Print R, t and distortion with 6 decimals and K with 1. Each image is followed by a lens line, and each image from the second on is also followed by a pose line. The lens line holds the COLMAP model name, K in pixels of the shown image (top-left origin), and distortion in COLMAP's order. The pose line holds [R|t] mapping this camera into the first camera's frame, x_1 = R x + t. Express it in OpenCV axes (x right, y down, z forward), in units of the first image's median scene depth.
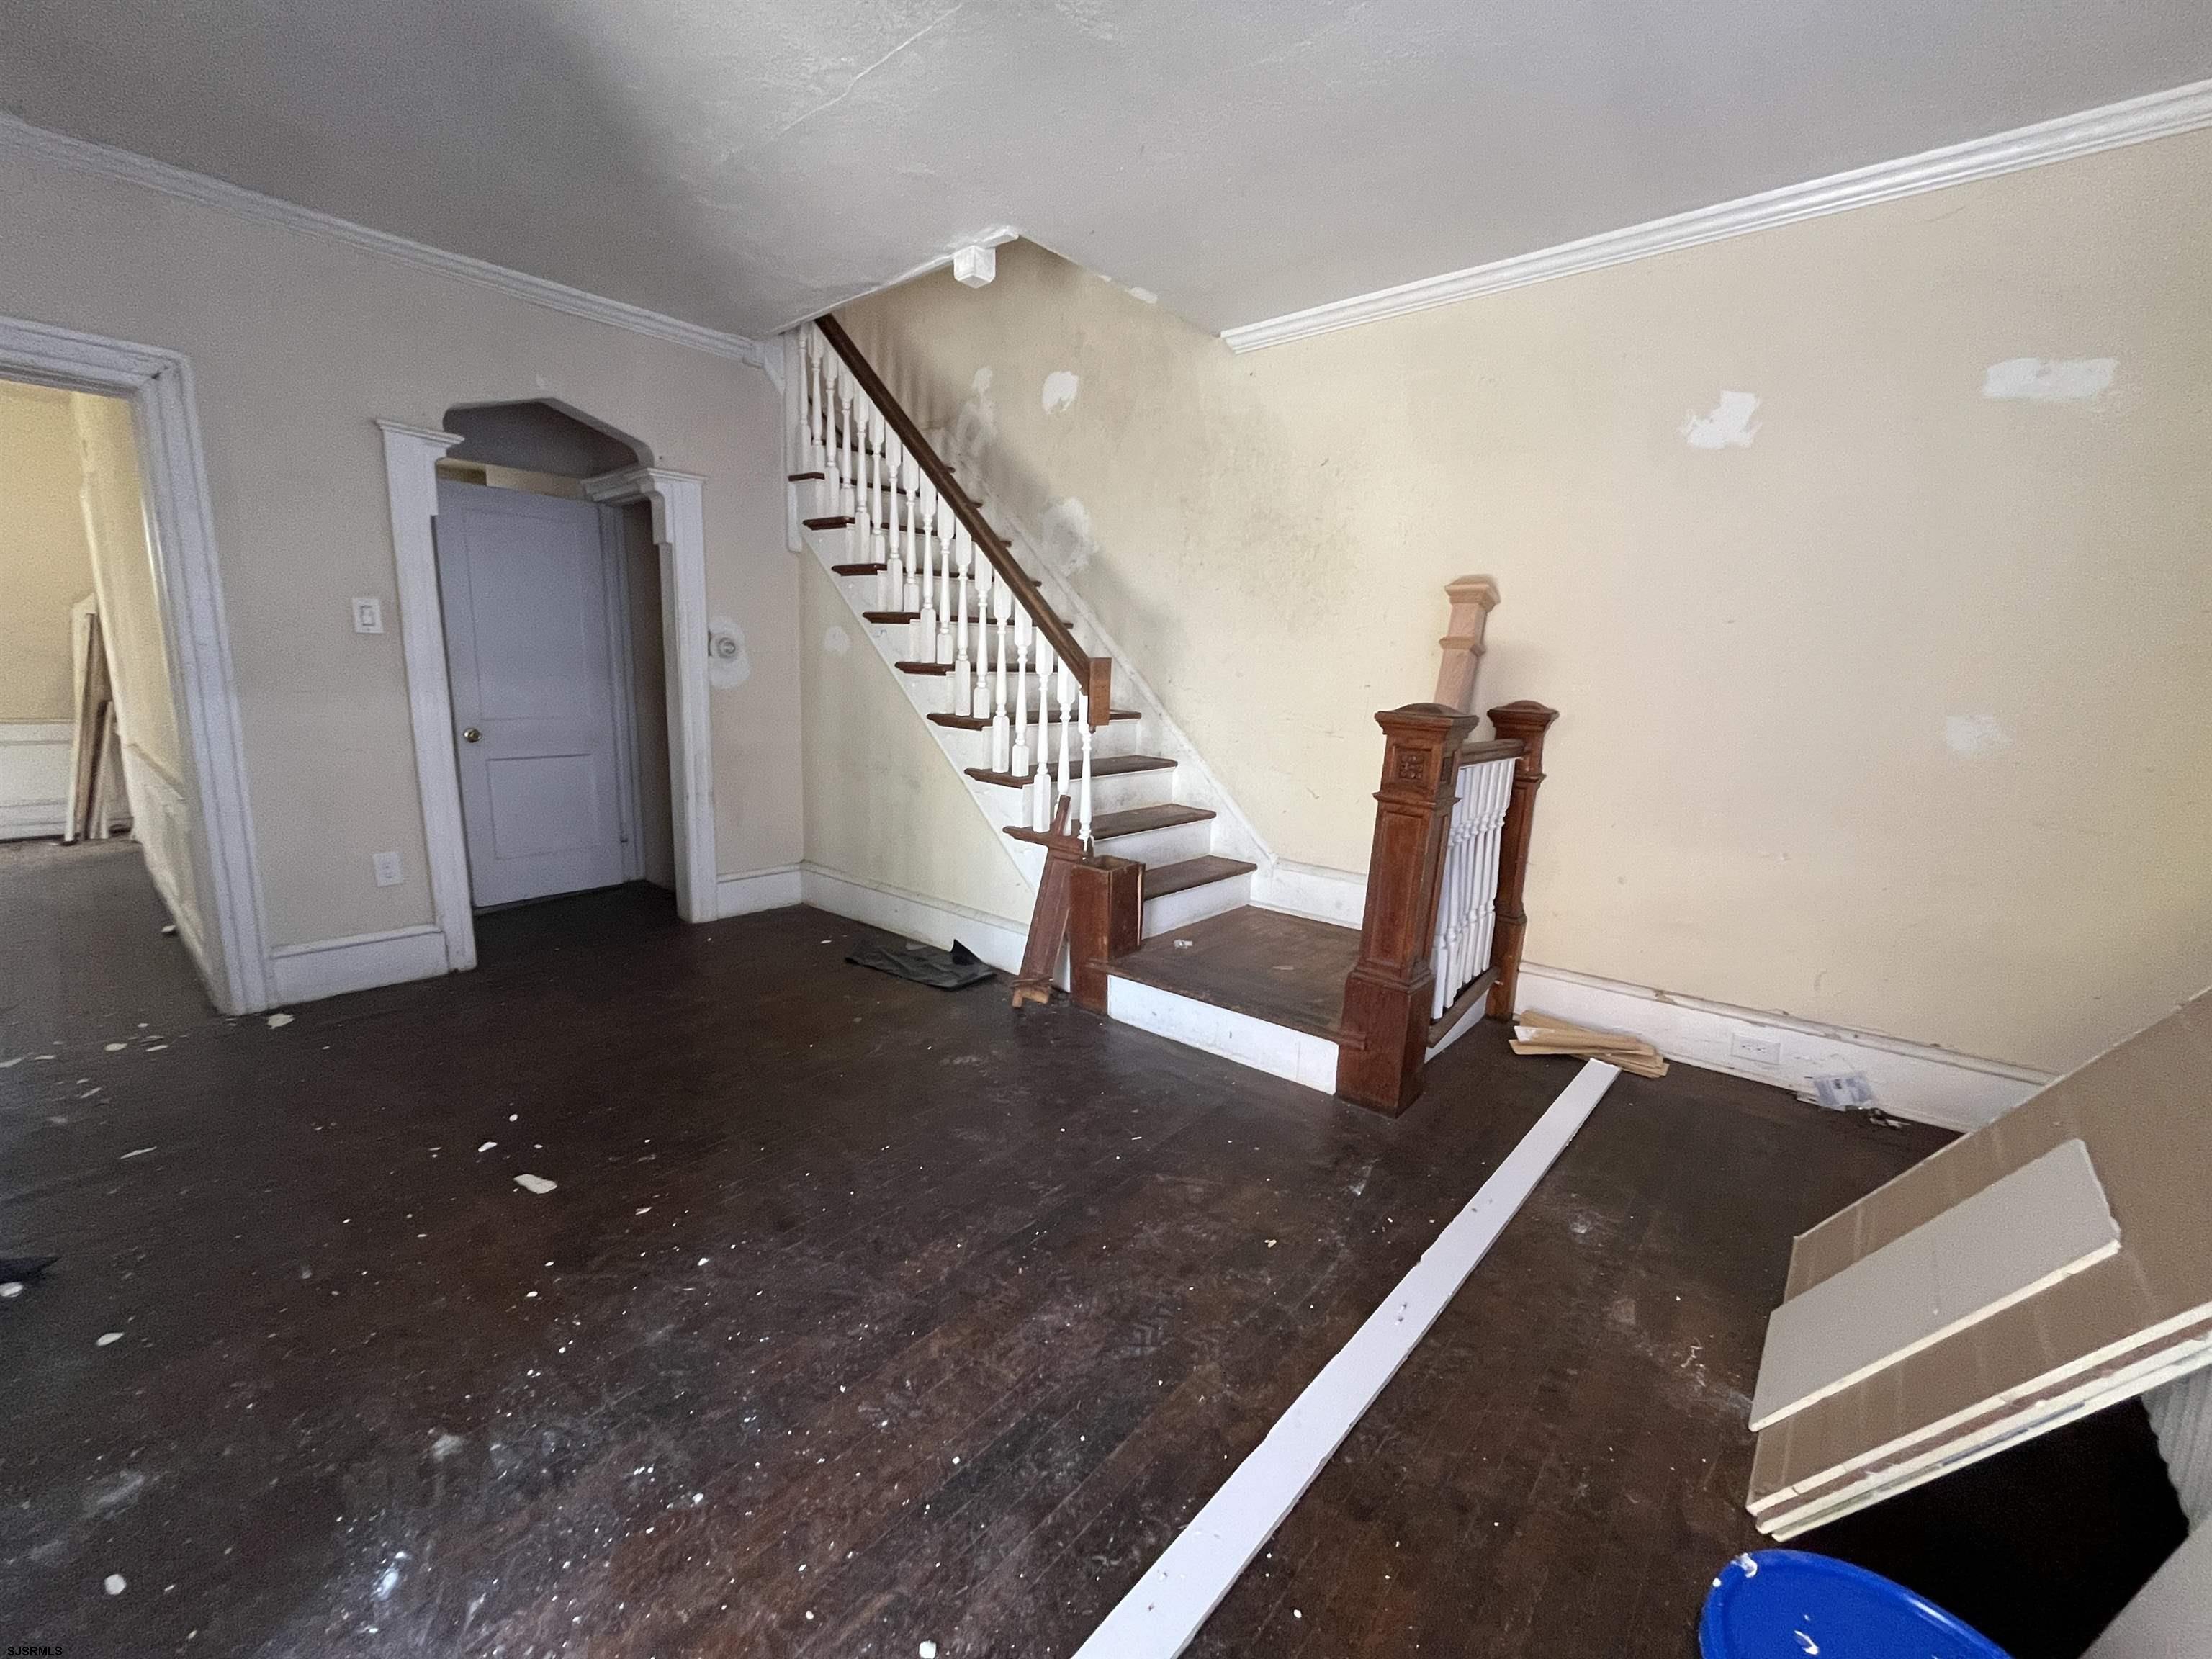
lens RADIAL K [[920.0, 0, 1116.3], [0, 920.0, 837.4], [0, 0, 1]] dist [0.004551, -0.000089]
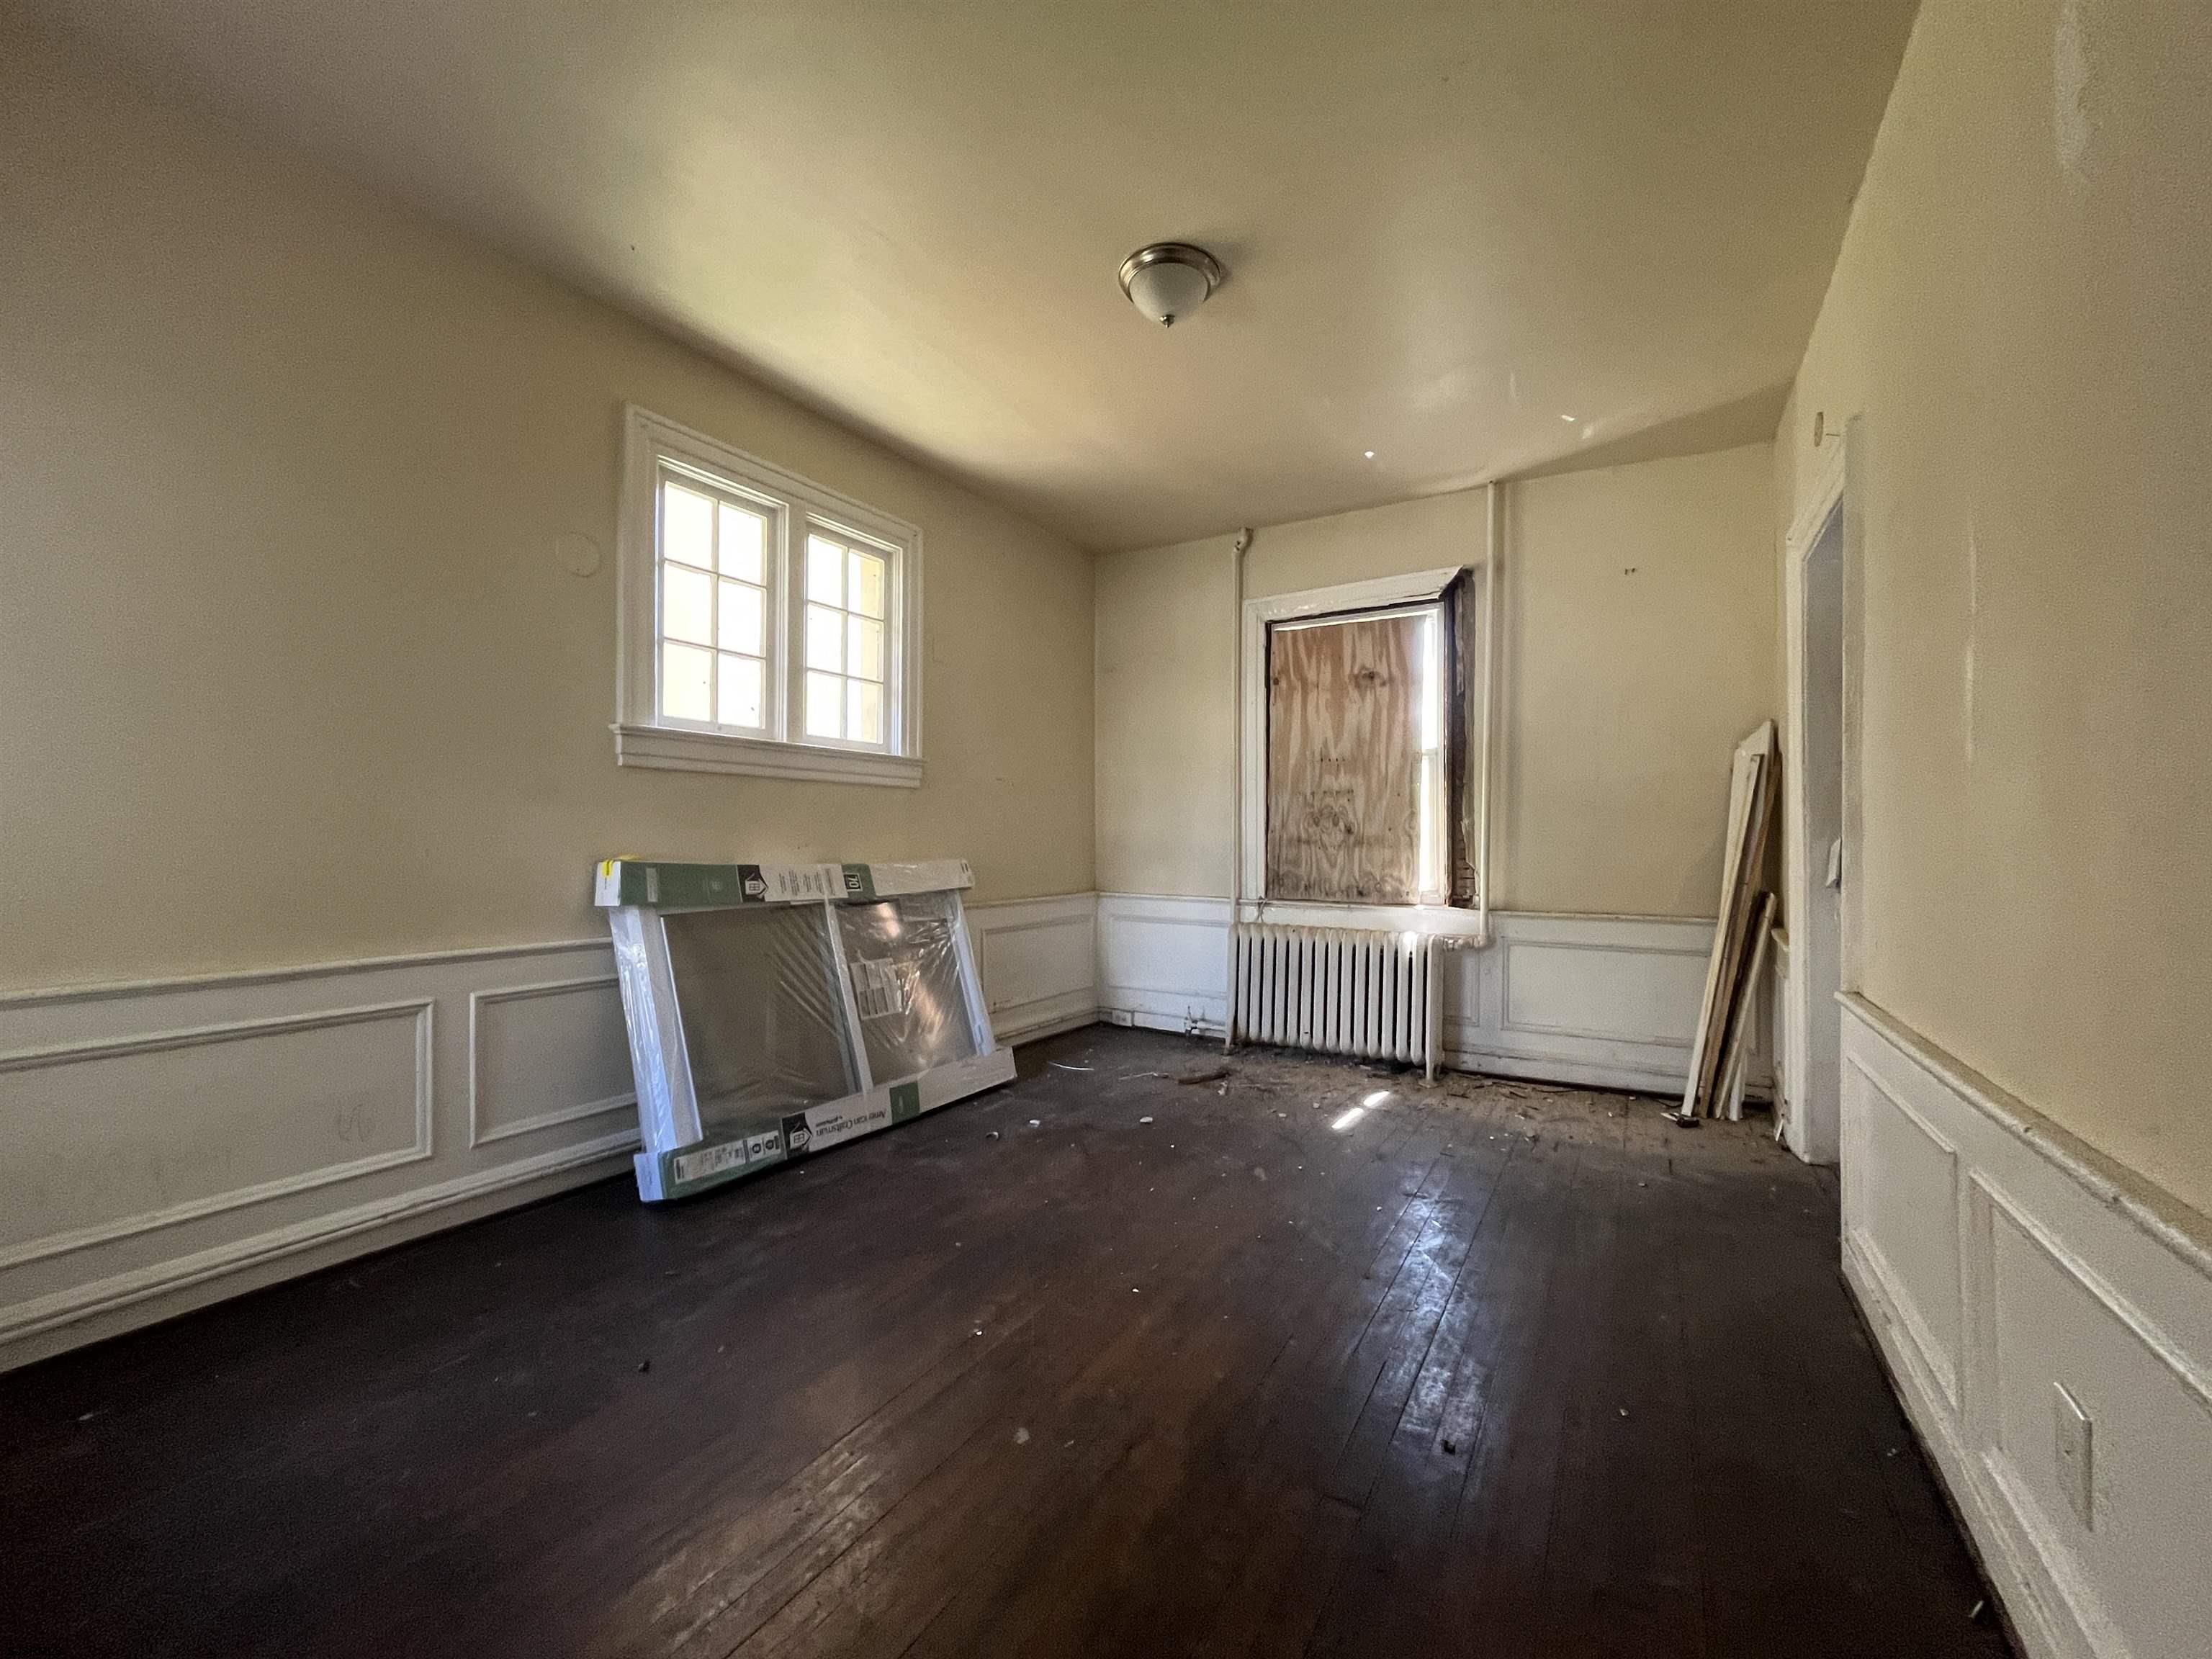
lens RADIAL K [[920.0, 0, 1091.6], [0, 920.0, 839.1], [0, 0, 1]] dist [0.004551, -0.000089]
pose [[0.123041, -0.040631, -0.991569, -0.800109], [-0.171883, 0.983189, -0.061616, -0.095812], [0.977403, 0.178015, 0.113989, 0.723070]]
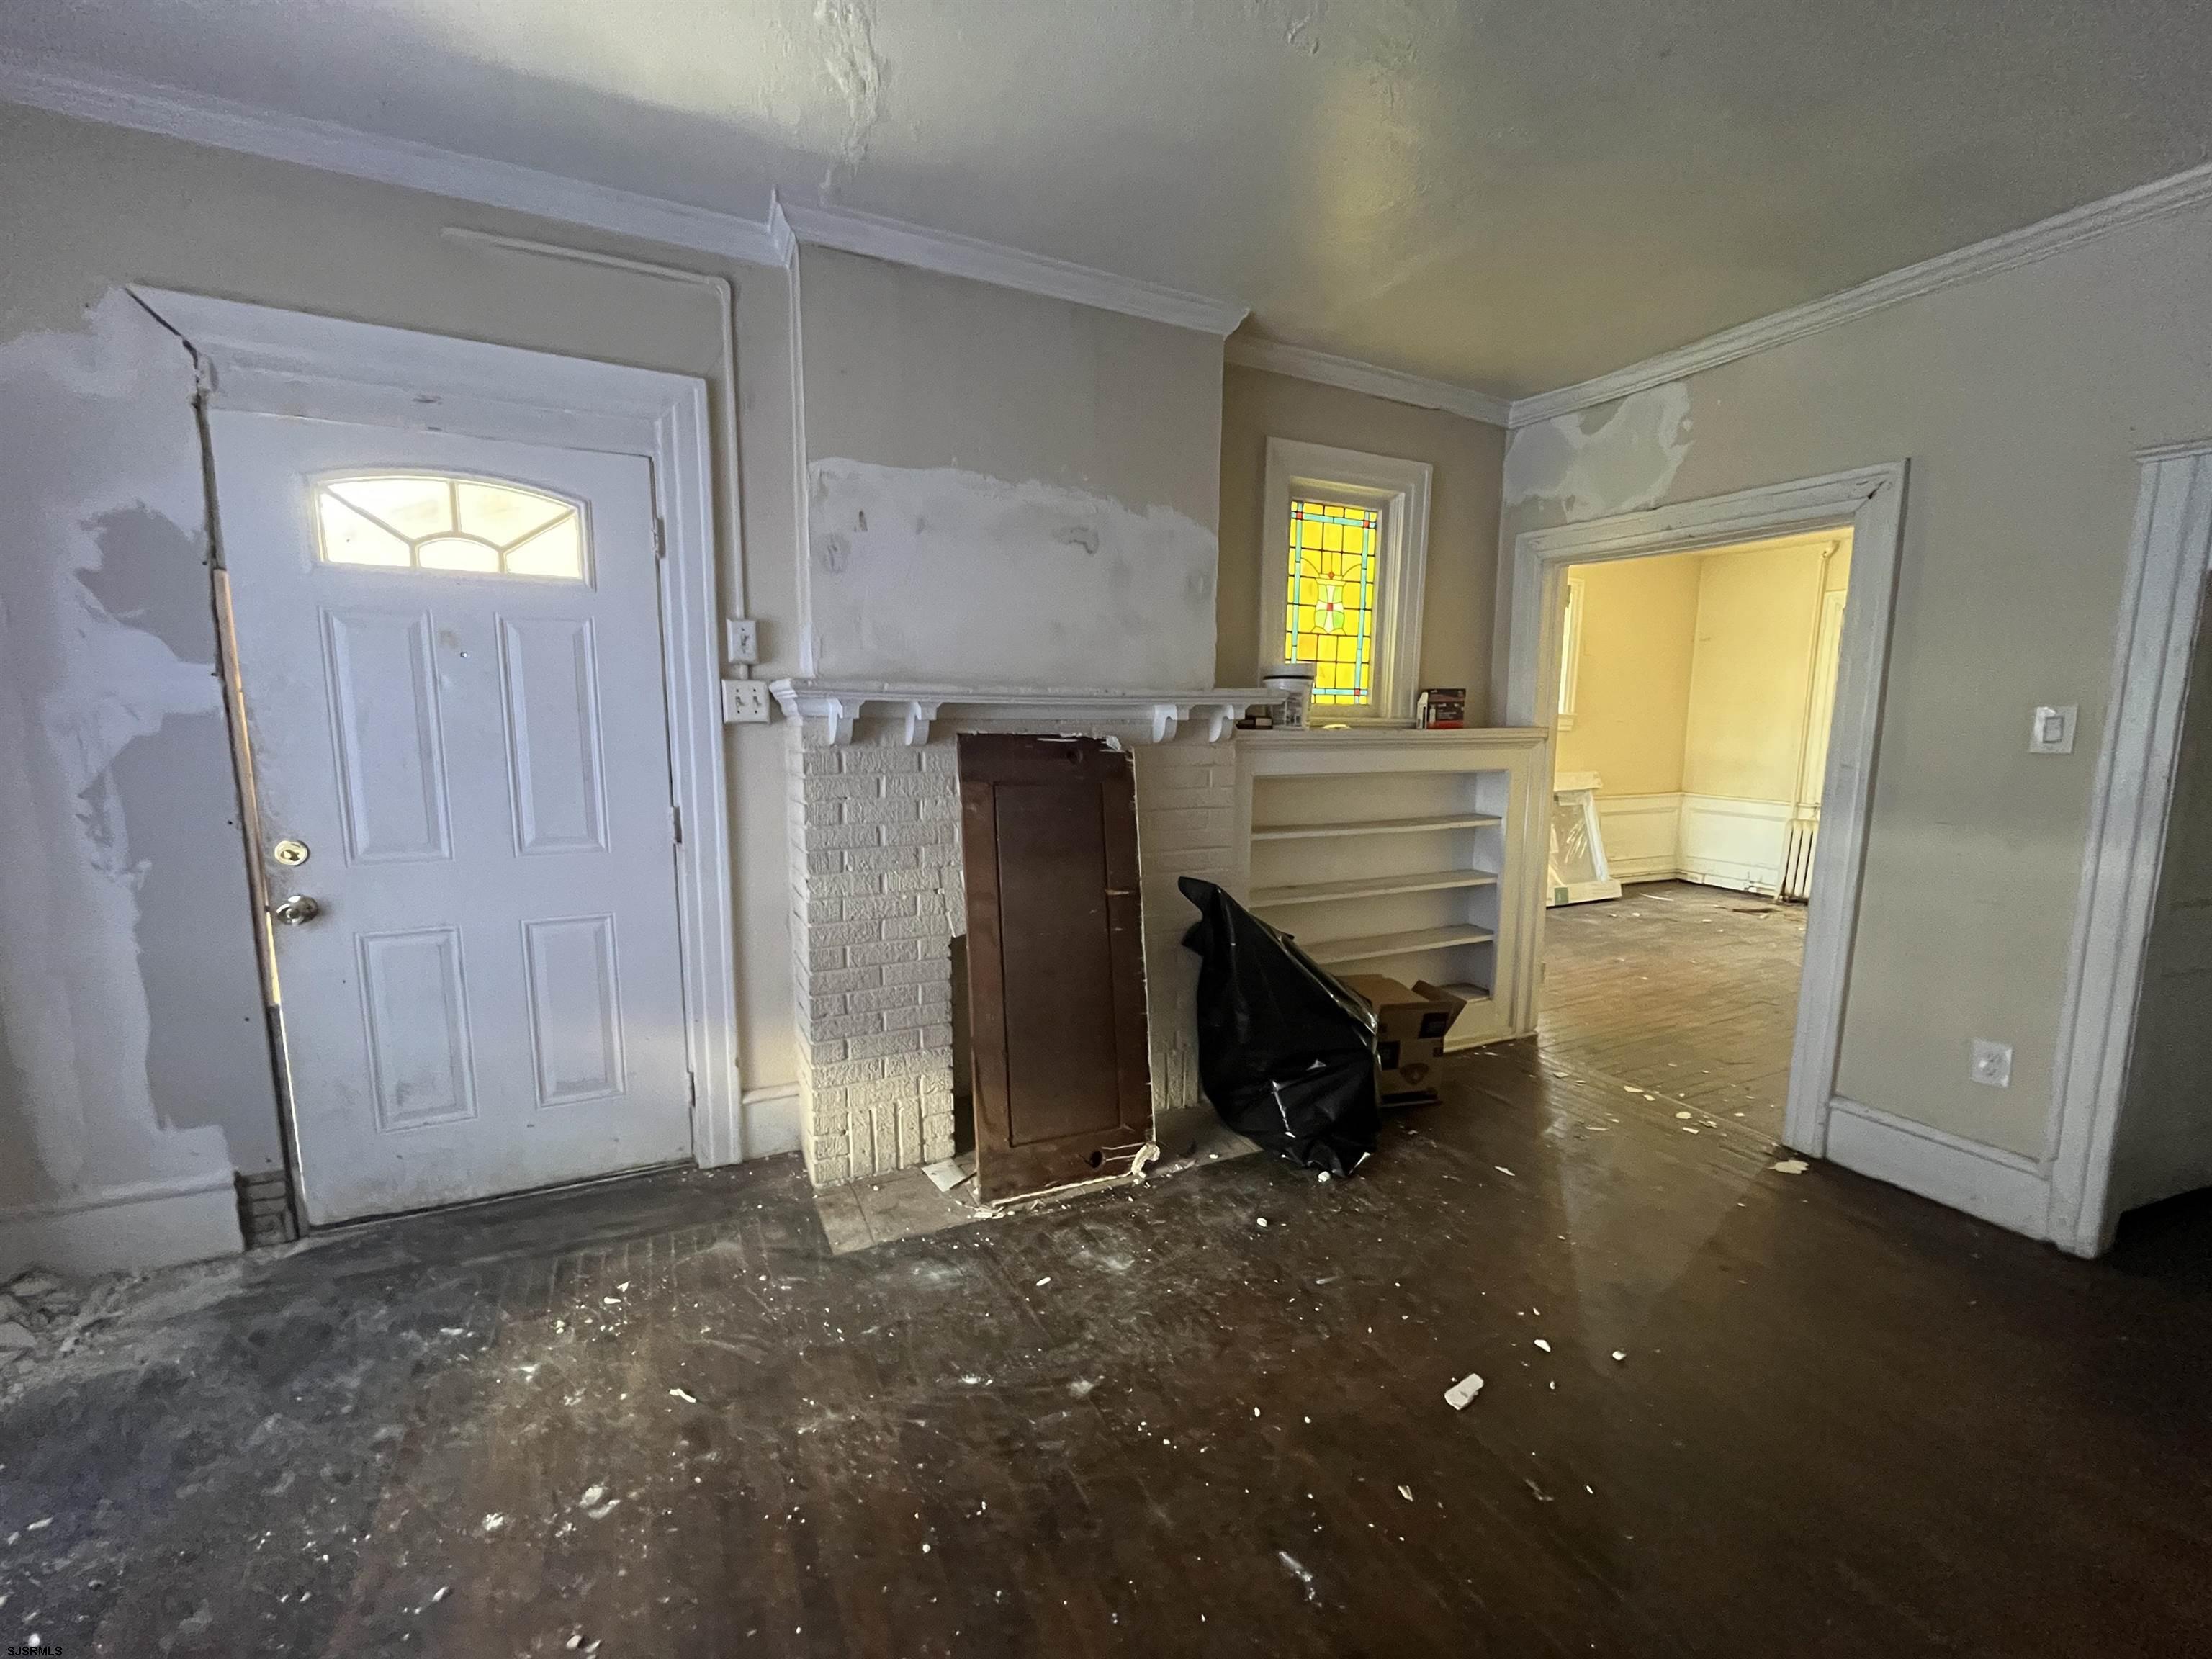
lens RADIAL K [[920.0, 0, 1104.9], [0, 920.0, 829.6], [0, 0, 1]] dist [0.004551, -0.000089]
pose [[-0.410848, 0.084648, -0.907766, 0.154518], [-0.185467, 0.967100, 0.174123, -0.138291], [0.892640, 0.239899, -0.381632, 0.570084]]
